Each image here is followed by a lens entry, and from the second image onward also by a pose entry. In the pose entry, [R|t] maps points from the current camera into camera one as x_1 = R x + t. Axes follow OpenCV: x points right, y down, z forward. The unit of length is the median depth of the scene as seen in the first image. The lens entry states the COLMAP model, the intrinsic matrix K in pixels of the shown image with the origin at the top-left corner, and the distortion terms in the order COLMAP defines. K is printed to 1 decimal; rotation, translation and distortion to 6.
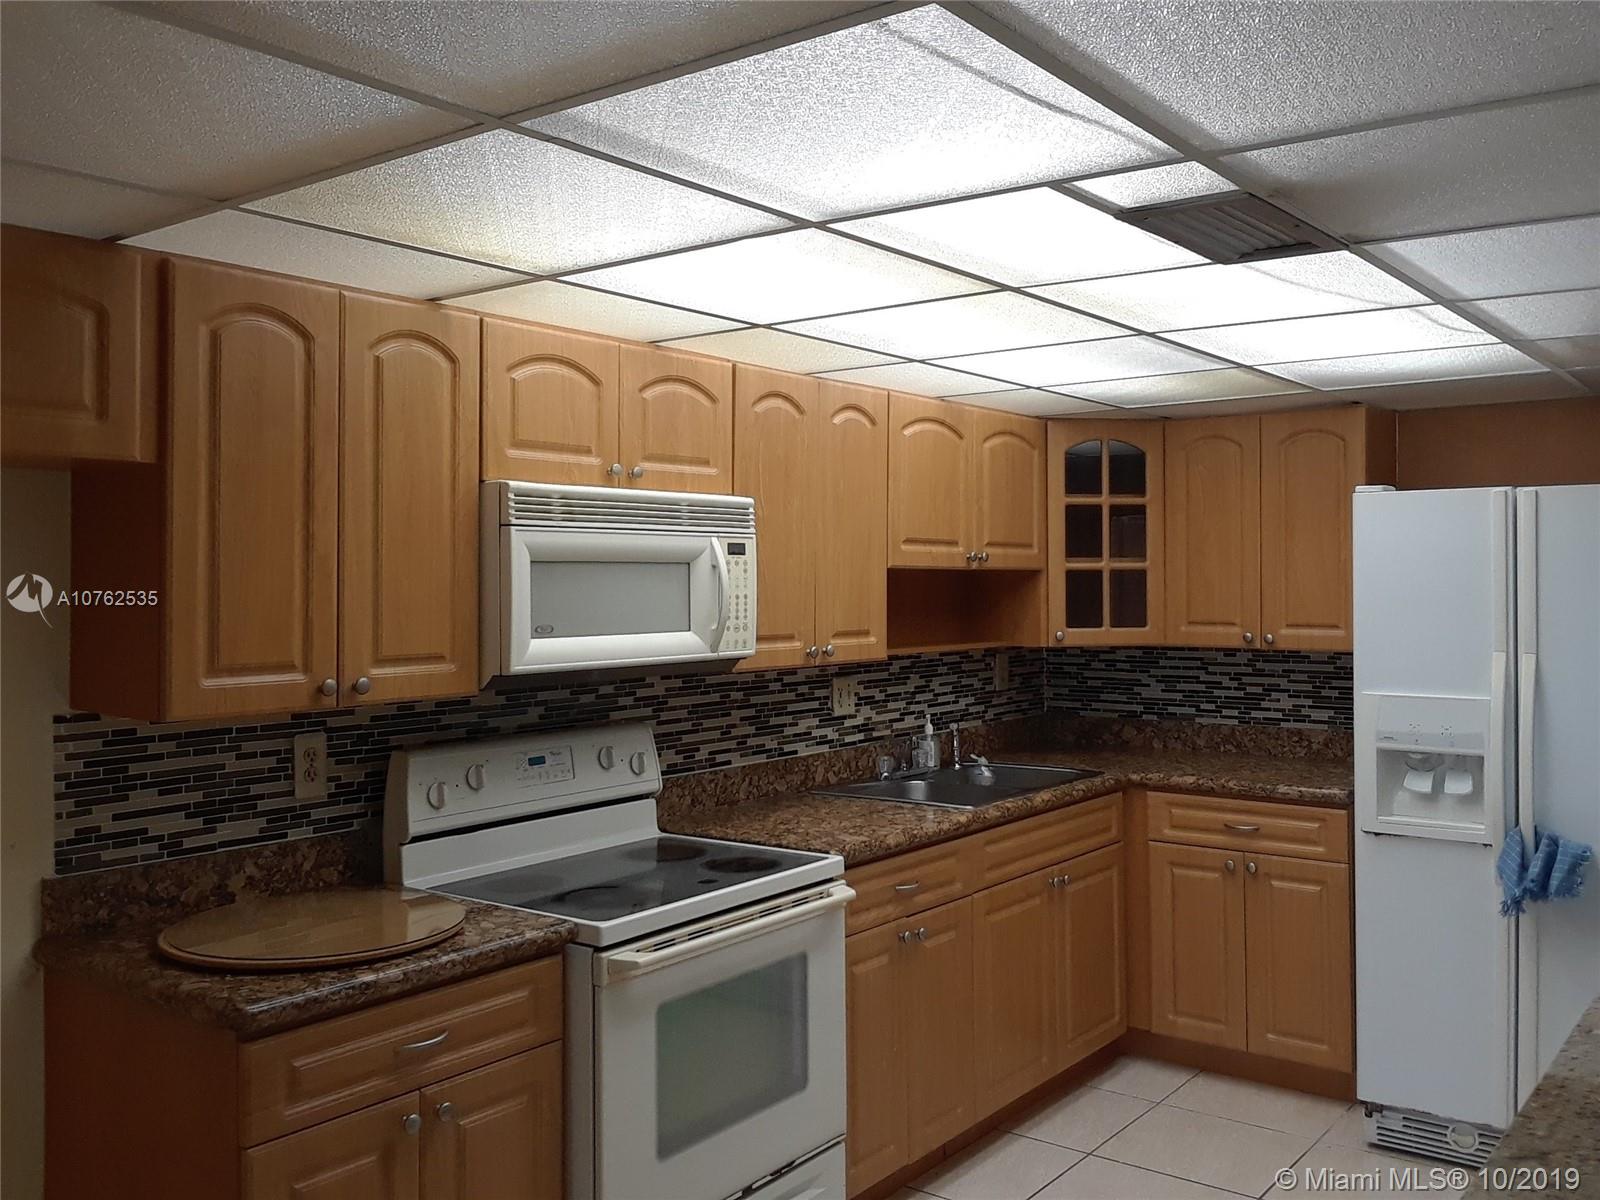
lens RADIAL K [[1407.9, 0, 802.4], [0, 1407.9, 594.0], [0, 0, 1]] dist [0.020526, 0.013619]
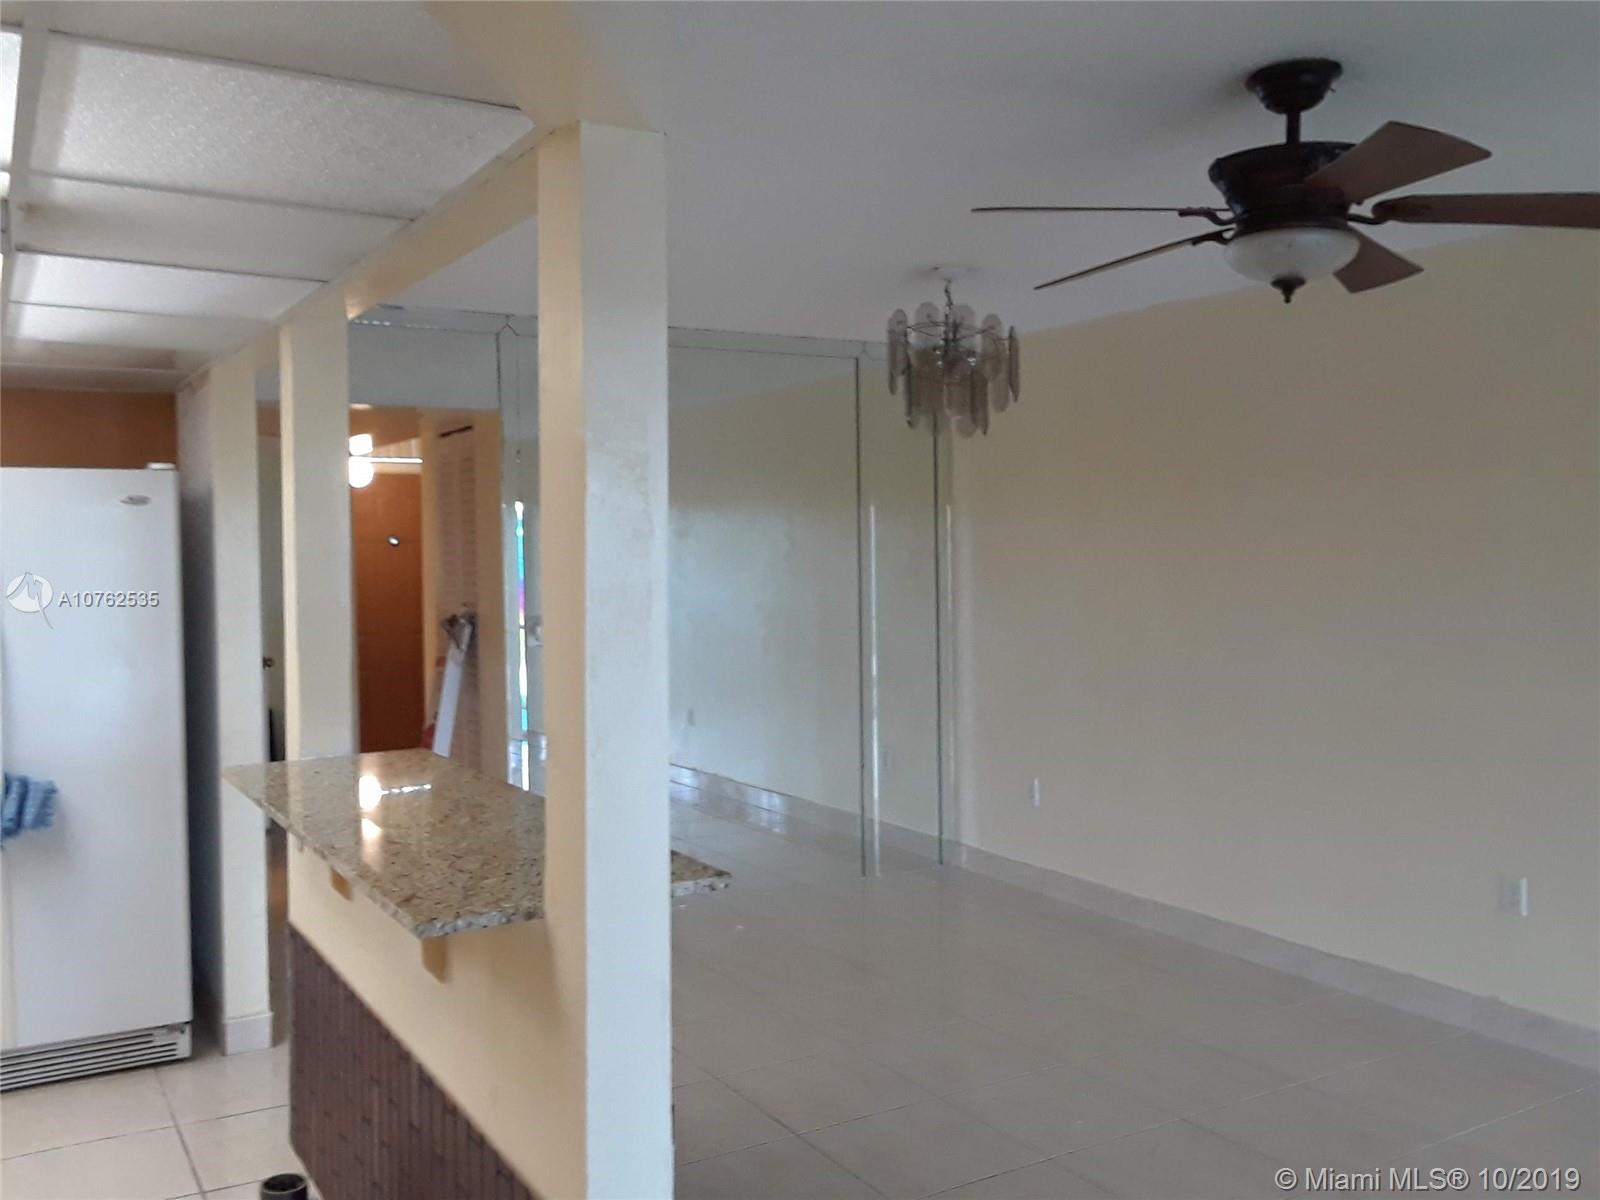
lens RADIAL K [[1407.9, 0, 801.7], [0, 1407.9, 597.9], [0, 0, 1]] dist [0.020526, 0.013619]
pose [[0.382683, -0.027619, 0.923467, -0.952369], [0.012210, 0.999617, 0.024837, 0.020141], [-0.923799, 0.001771, 0.382873, -0.040276]]
